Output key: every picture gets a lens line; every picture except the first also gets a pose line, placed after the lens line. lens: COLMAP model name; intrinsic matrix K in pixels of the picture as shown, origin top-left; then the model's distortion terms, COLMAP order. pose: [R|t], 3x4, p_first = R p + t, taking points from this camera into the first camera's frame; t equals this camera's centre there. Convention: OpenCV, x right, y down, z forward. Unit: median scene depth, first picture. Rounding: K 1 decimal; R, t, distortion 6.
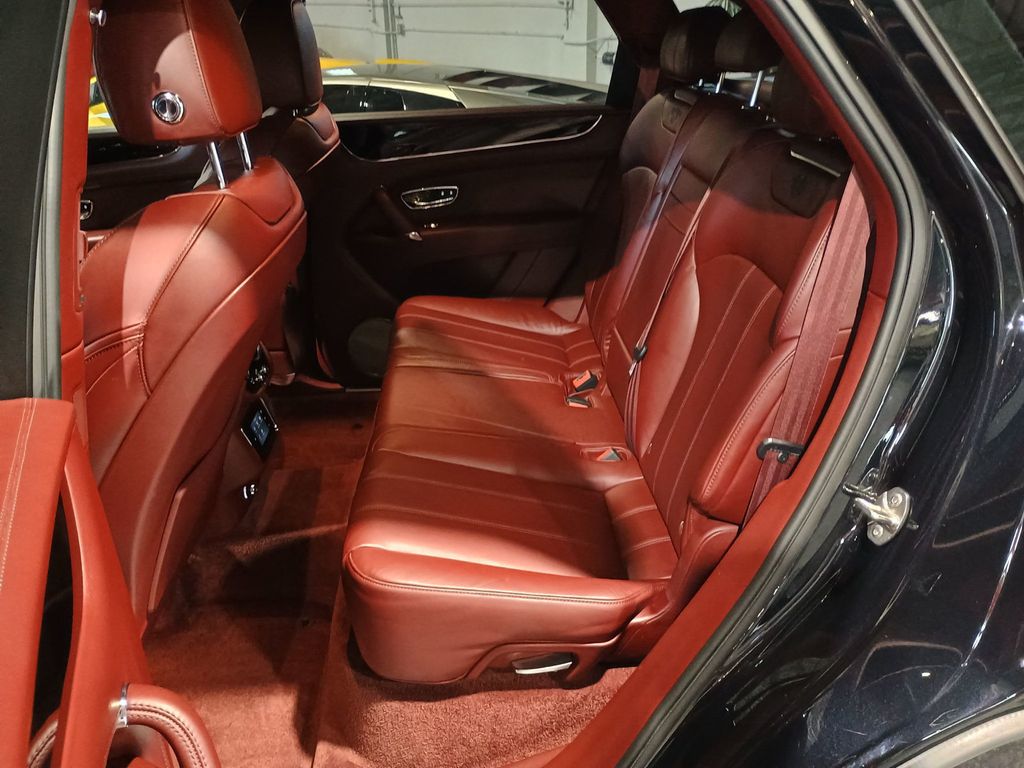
lens RADIAL K [[865.9, 0, 519.8], [0, 865.9, 381.0], [0, 0, 1]] dist [0.012572, -0.012019]
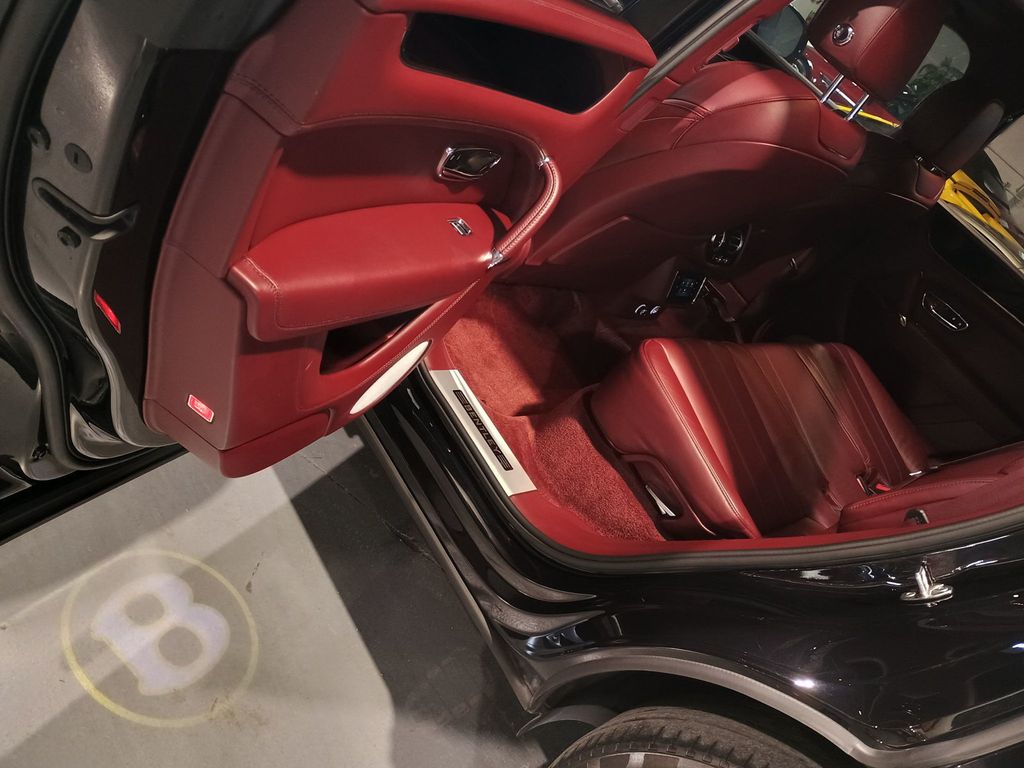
lens RADIAL K [[865.9, 0, 519.8], [0, 865.9, 381.0], [0, 0, 1]] dist [0.012572, -0.012019]
pose [[0.474065, 0.770668, -0.425832, 0.349683], [-0.802571, 0.577128, 0.151007, 0.203391], [0.362136, 0.270173, 0.892112, -0.291772]]
